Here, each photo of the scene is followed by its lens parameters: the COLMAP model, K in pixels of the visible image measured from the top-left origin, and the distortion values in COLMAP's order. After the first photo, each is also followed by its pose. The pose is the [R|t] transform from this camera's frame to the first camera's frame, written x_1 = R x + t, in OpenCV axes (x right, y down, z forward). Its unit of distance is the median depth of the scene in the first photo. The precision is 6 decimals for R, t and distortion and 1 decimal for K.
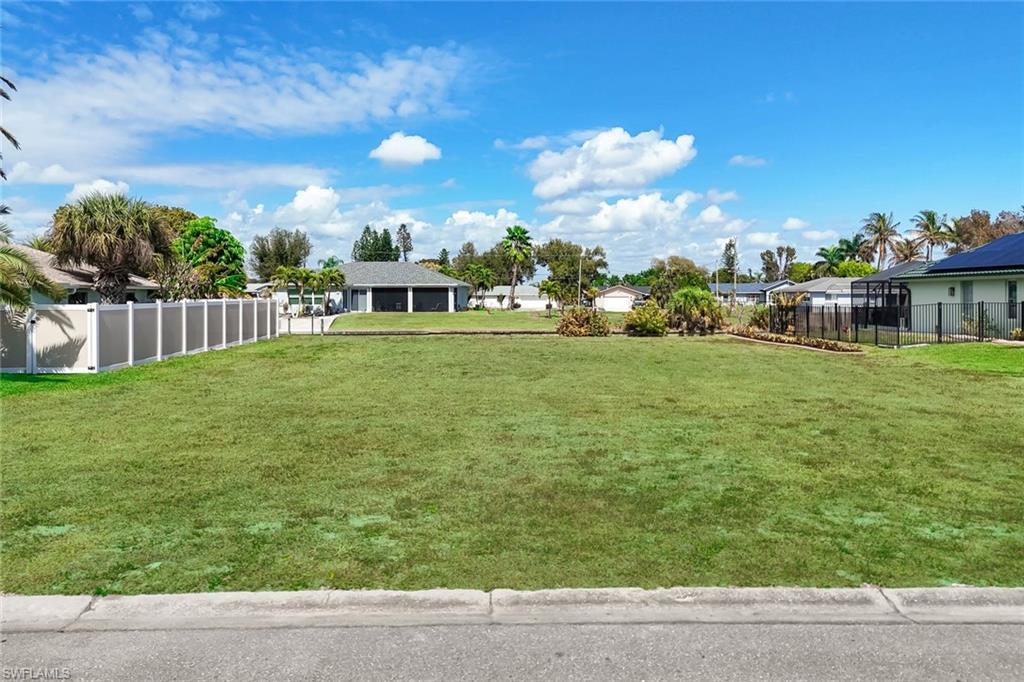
lens RADIAL K [[724.8, 0, 505.7], [0, 724.8, 342.9], [0, 0, 1]] dist [0.061633, -0.131289]
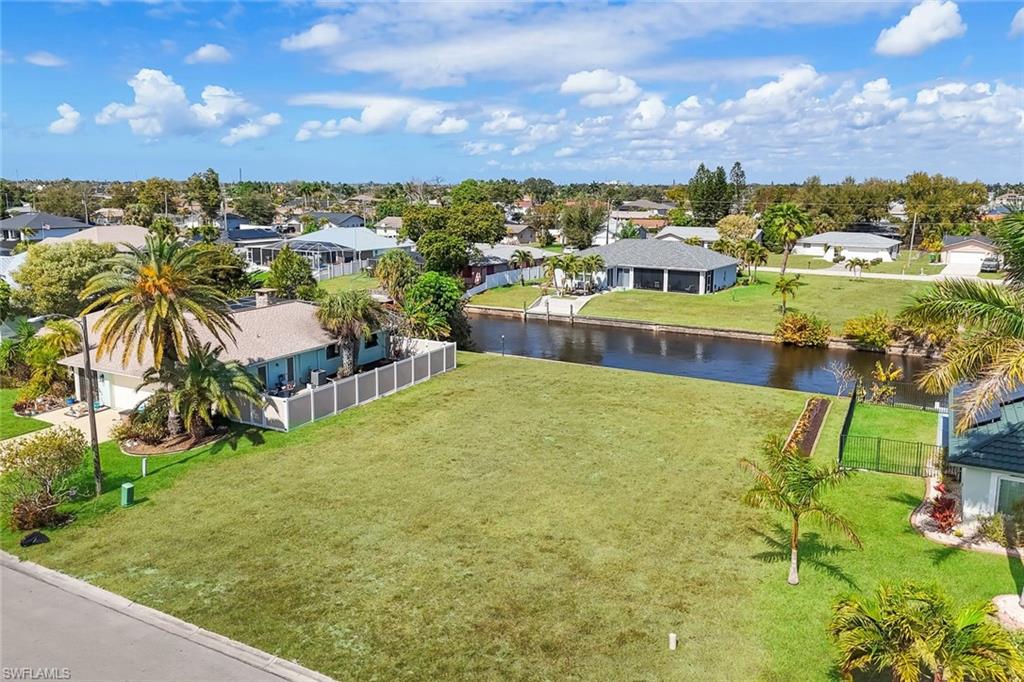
lens RADIAL K [[759.4, 0, 512.5], [0, 759.4, 300.7], [0, 0, 1]] dist [0.068789, -0.051915]
pose [[0.867245, 0.070002, -0.492936, 0.114416], [-0.027773, 0.995327, 0.092486, -0.062246], [0.497107, -0.066518, 0.865136, -0.054886]]
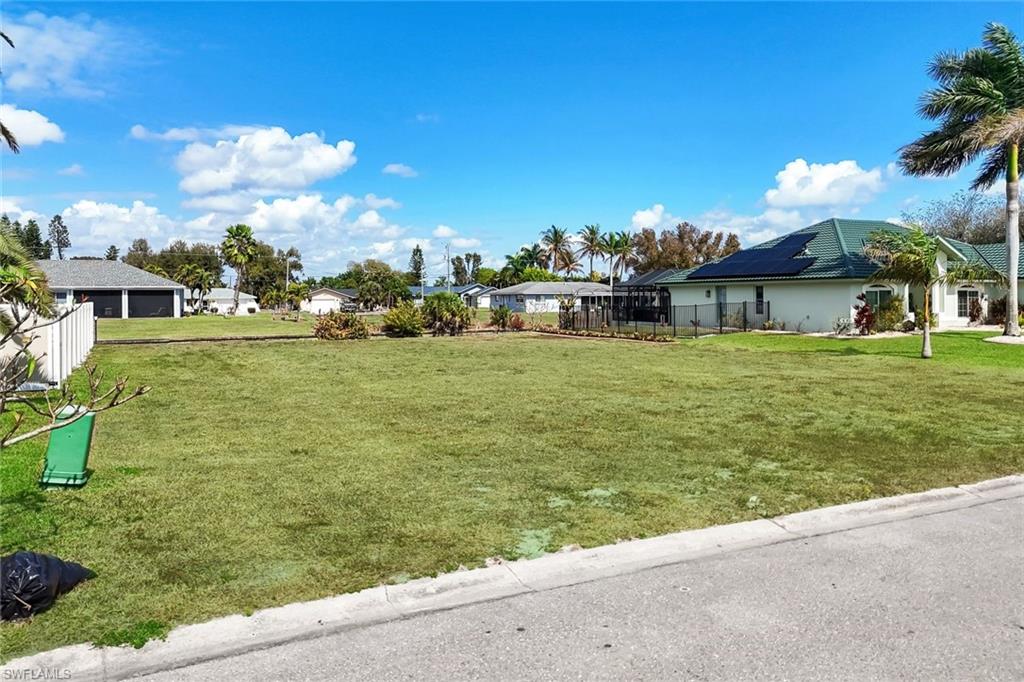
lens RADIAL K [[733.6, 0, 510.2], [0, 733.6, 287.6], [0, 0, 1]] dist [0.008686, -0.038008]
pose [[0.889279, 0.003025, 0.457356, -0.059181], [0.033328, 0.996891, -0.071396, -0.000126], [-0.456150, 0.078733, 0.886413, 0.001377]]
